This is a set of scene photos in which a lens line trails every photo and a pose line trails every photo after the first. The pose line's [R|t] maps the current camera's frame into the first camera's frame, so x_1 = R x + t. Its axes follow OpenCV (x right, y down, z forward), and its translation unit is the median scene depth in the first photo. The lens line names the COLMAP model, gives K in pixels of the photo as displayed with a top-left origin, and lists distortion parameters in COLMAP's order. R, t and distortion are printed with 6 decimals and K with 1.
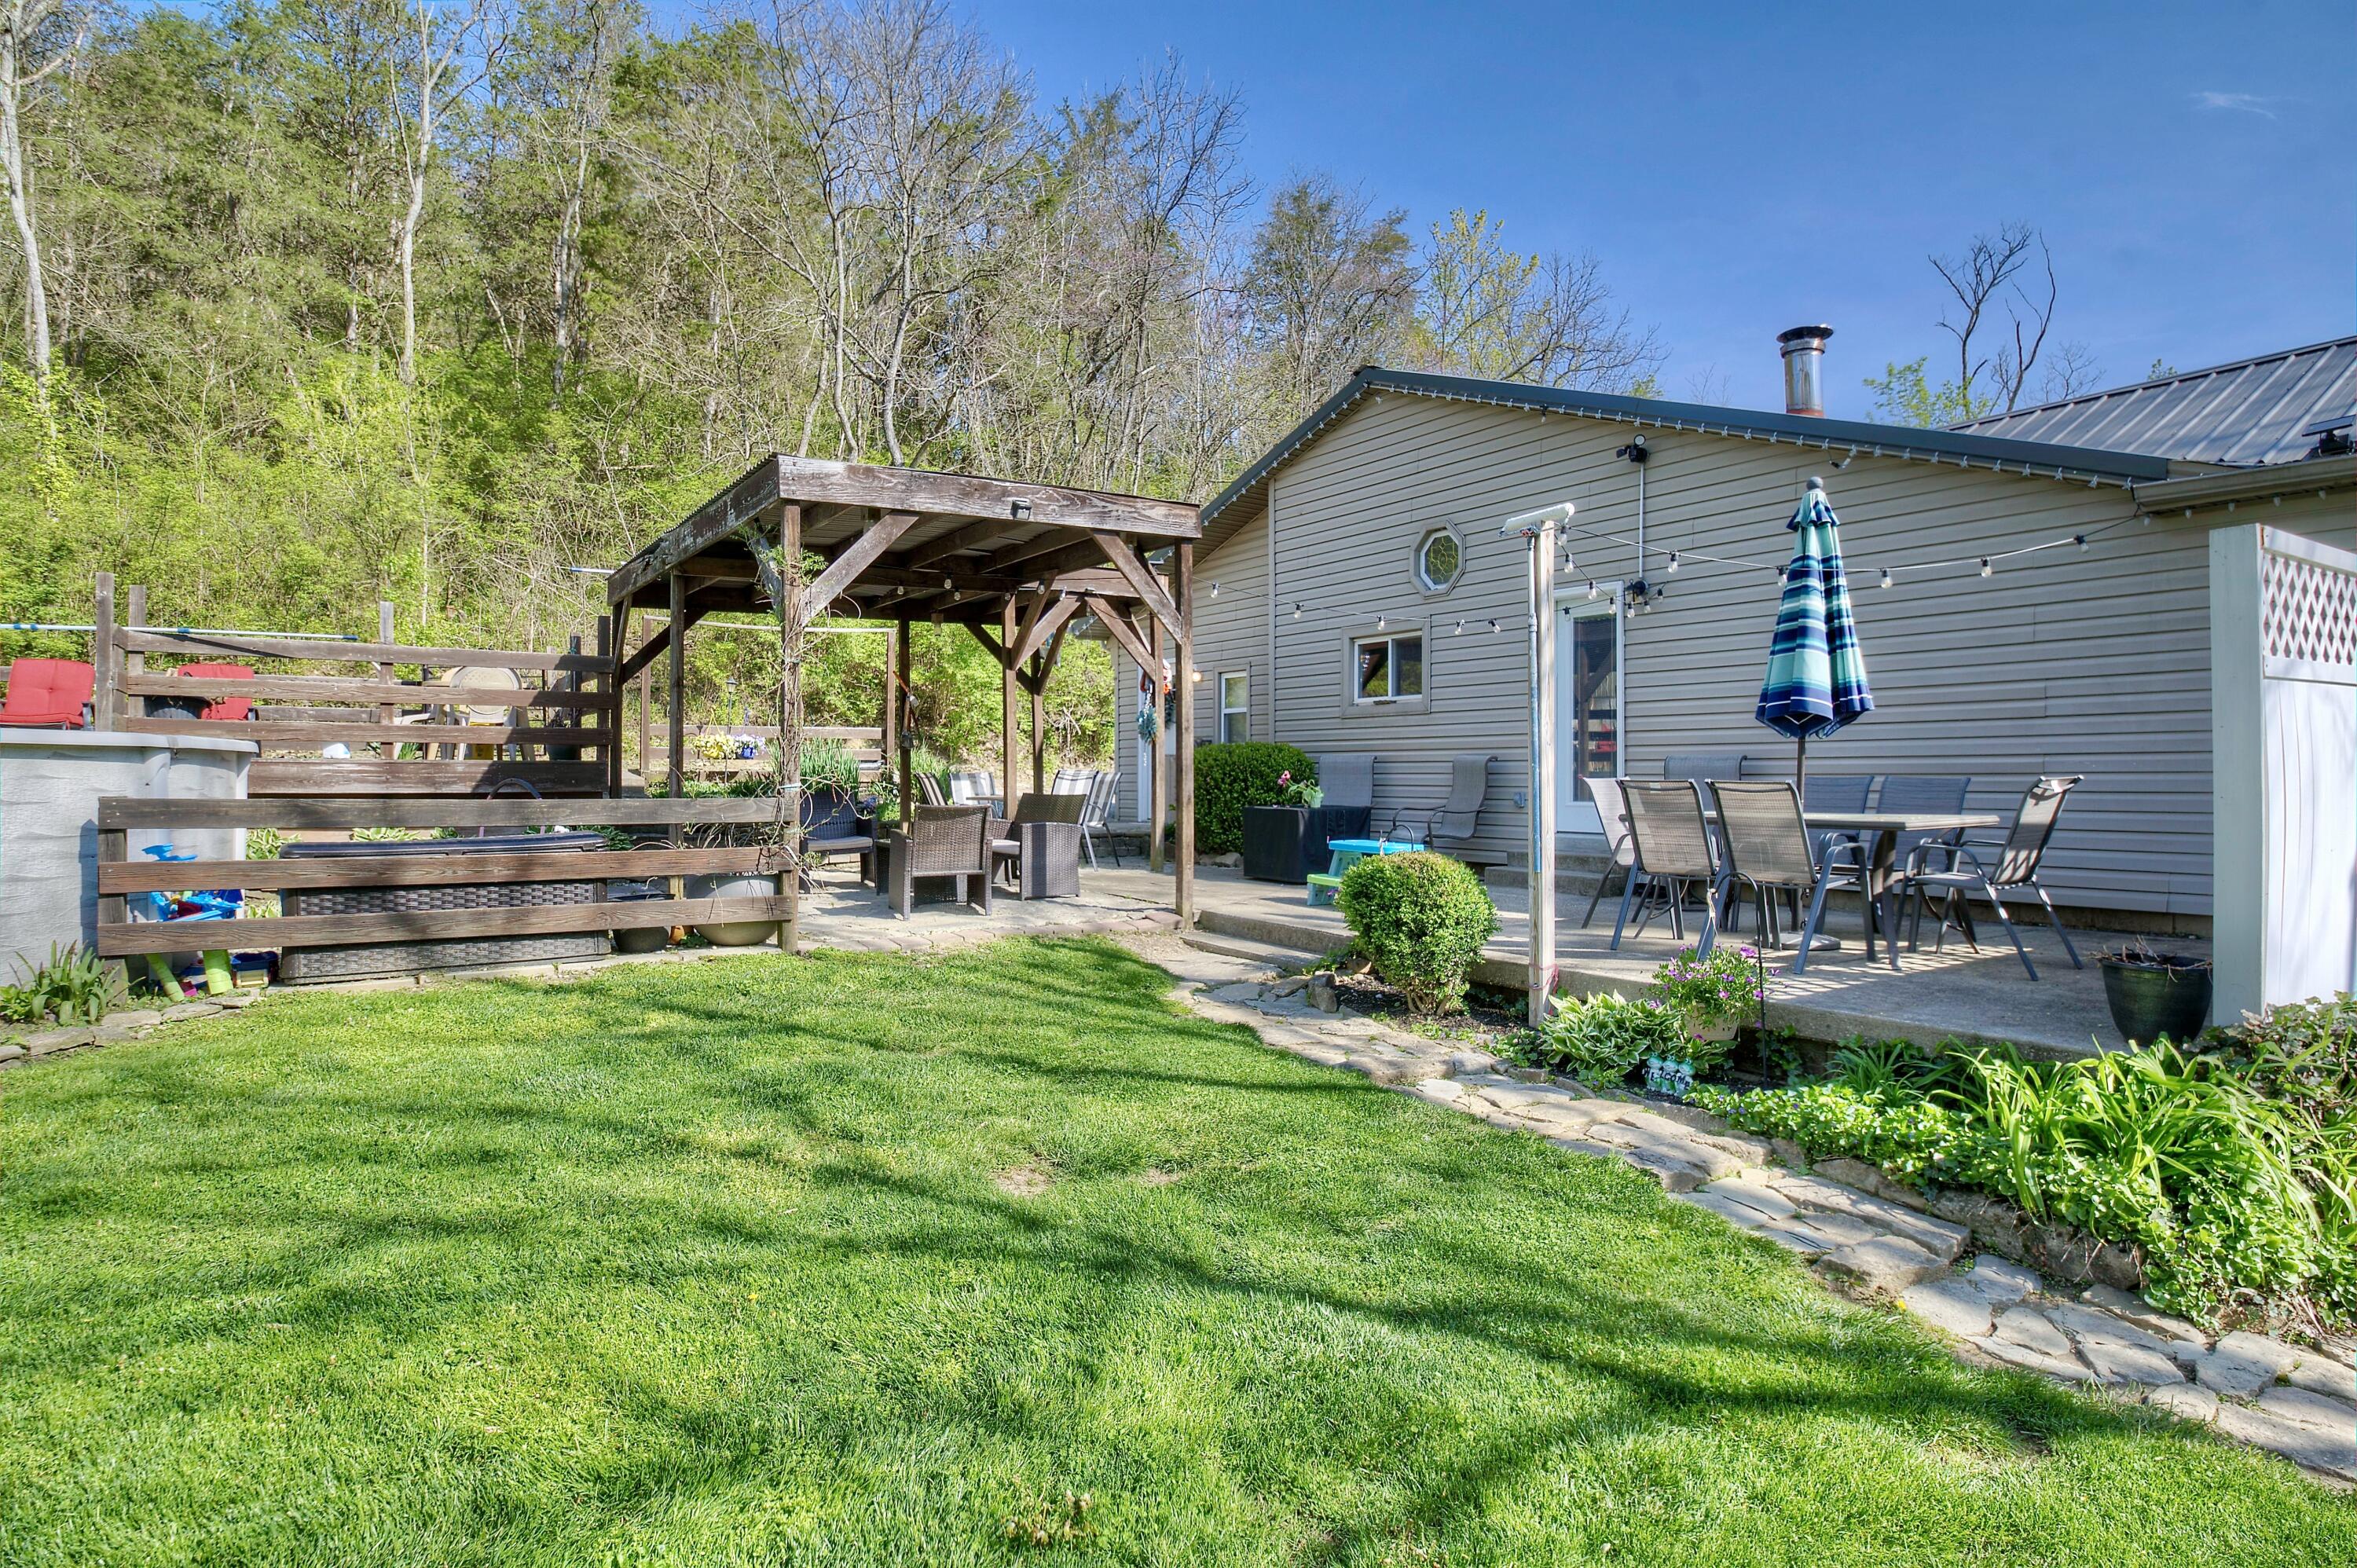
lens RADIAL K [[1243.9, 0, 1178.5], [0, 1243.9, 784.0], [0, 0, 1]] dist [0.000509, 0.000440]
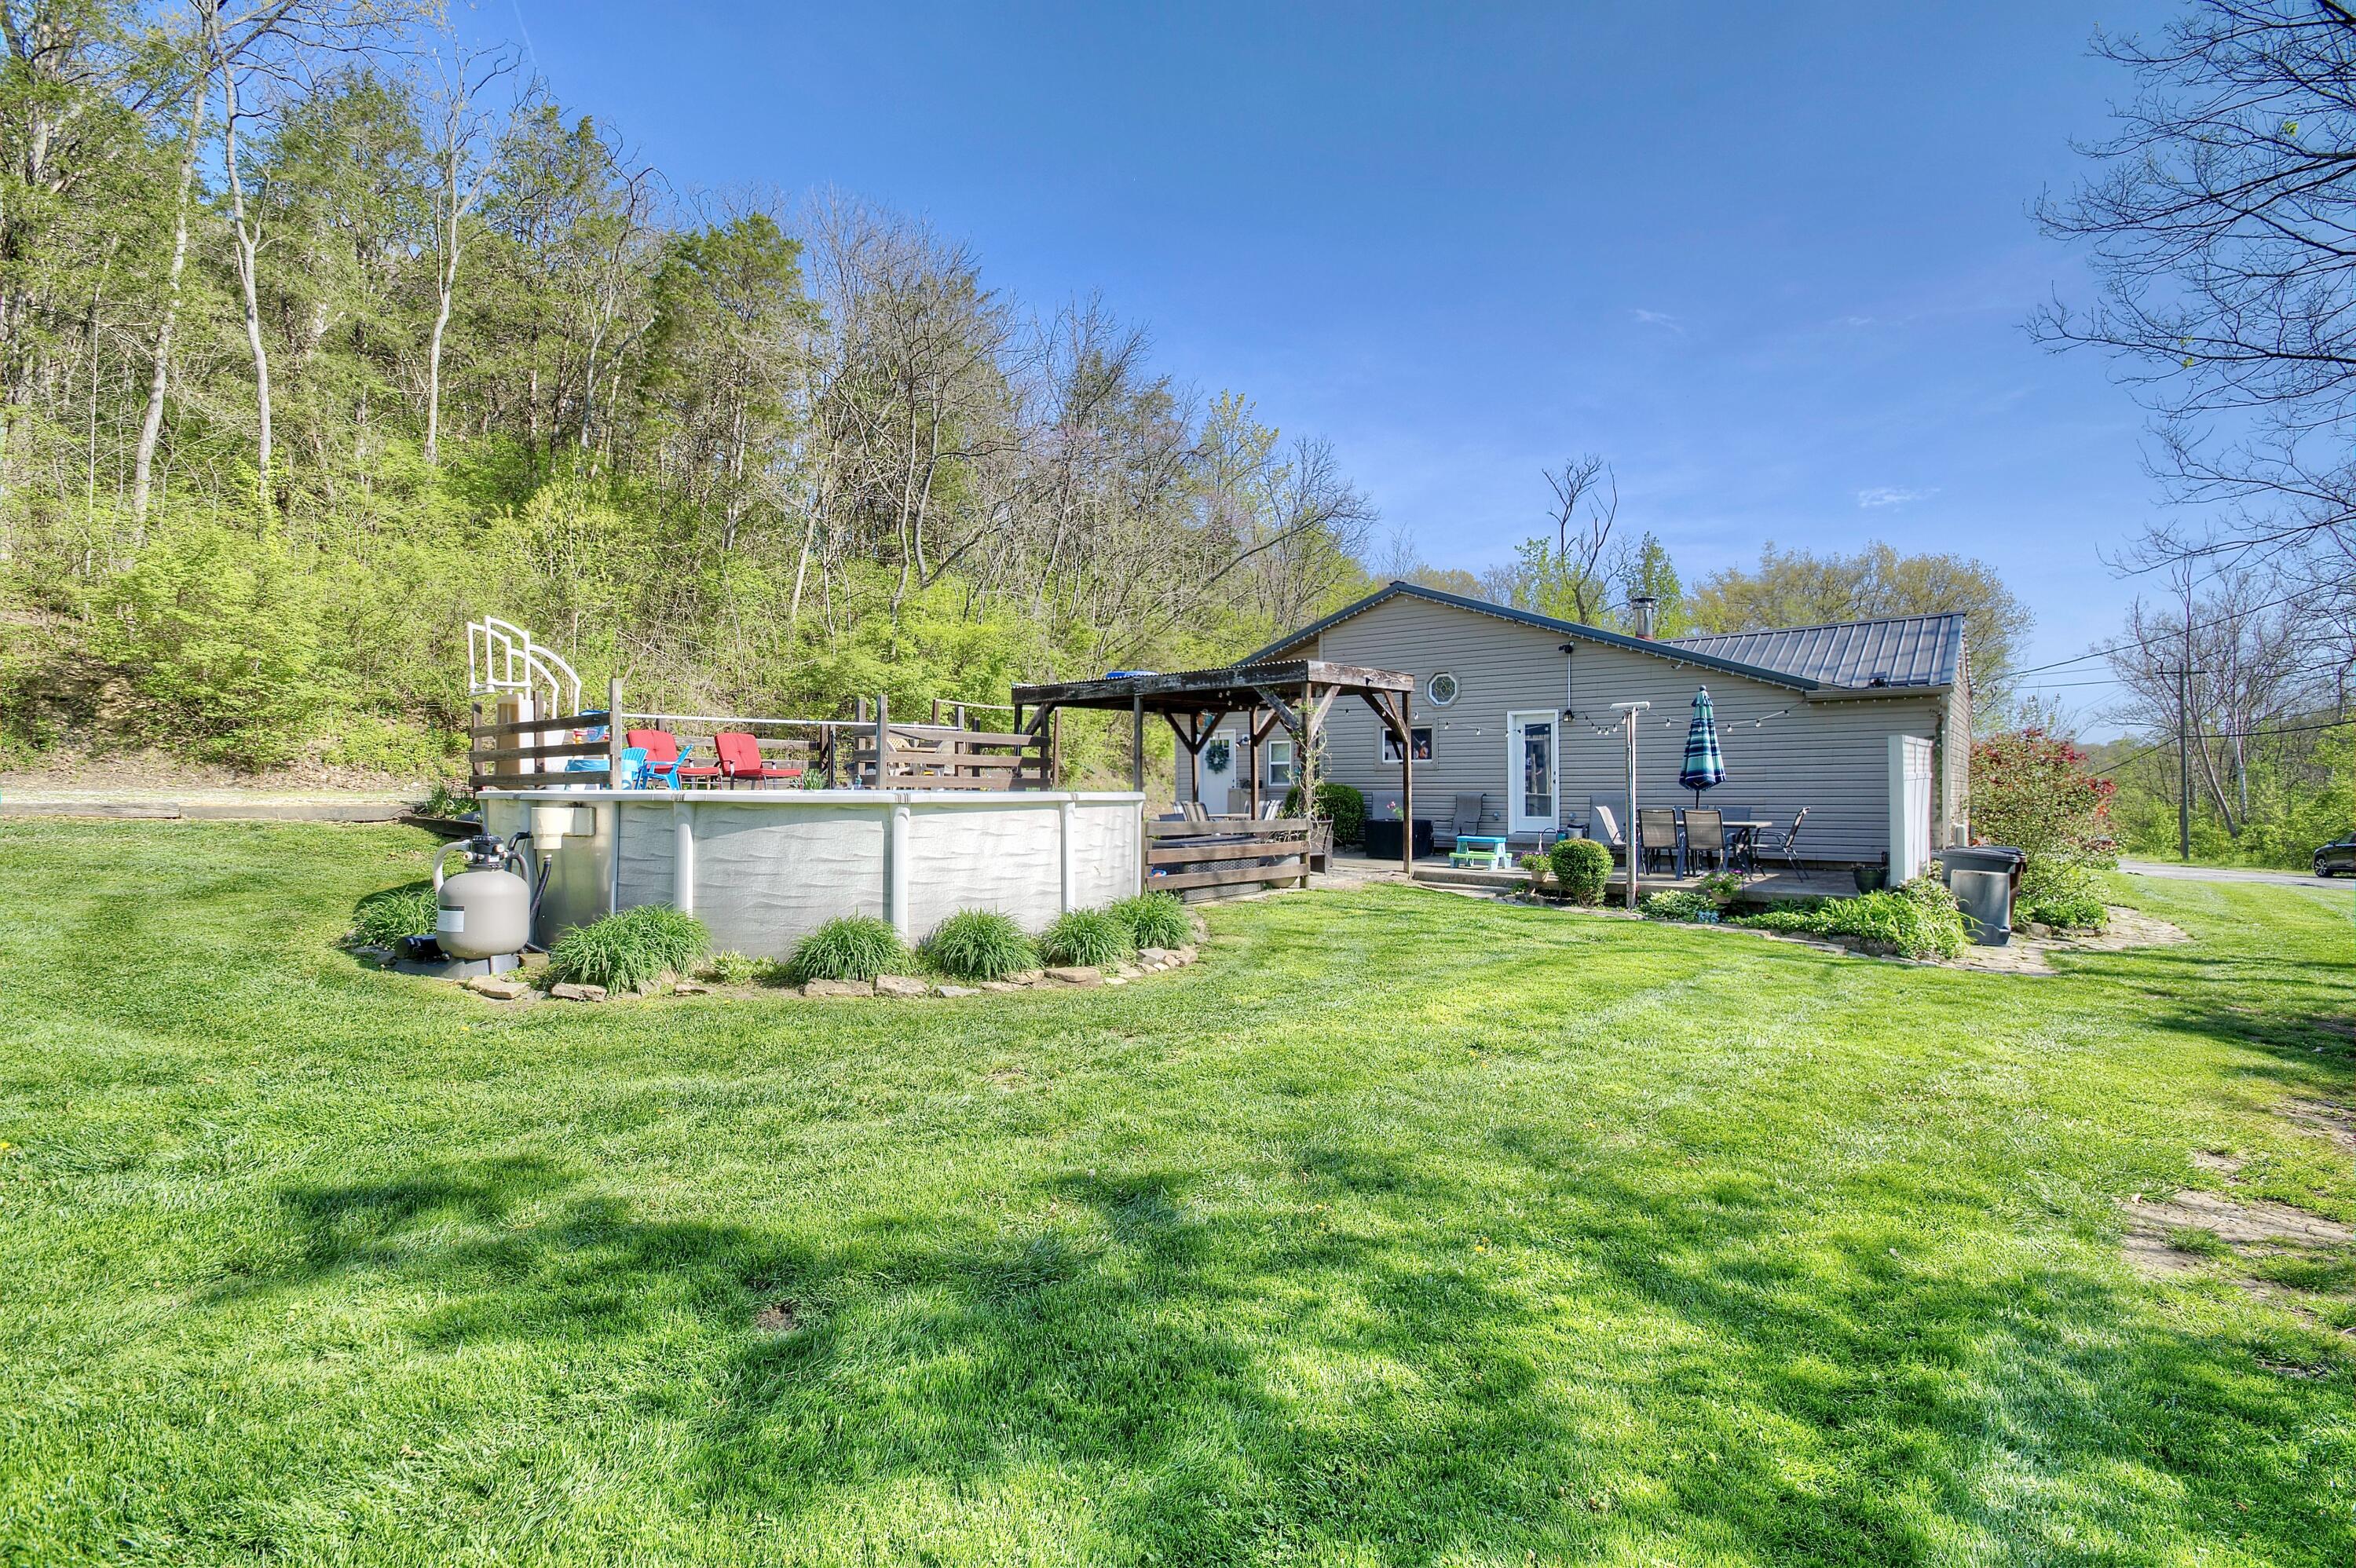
lens RADIAL K [[1032.6, 0, 1178.0], [0, 1032.6, 784.0], [0, 0, 1]] dist [0.022488, -0.000015]
pose [[0.959923, -0.000206, 0.280262, -1.085198], [0.004040, 0.999906, -0.013103, -0.028113], [-0.280233, 0.013710, 0.959834, -0.695910]]
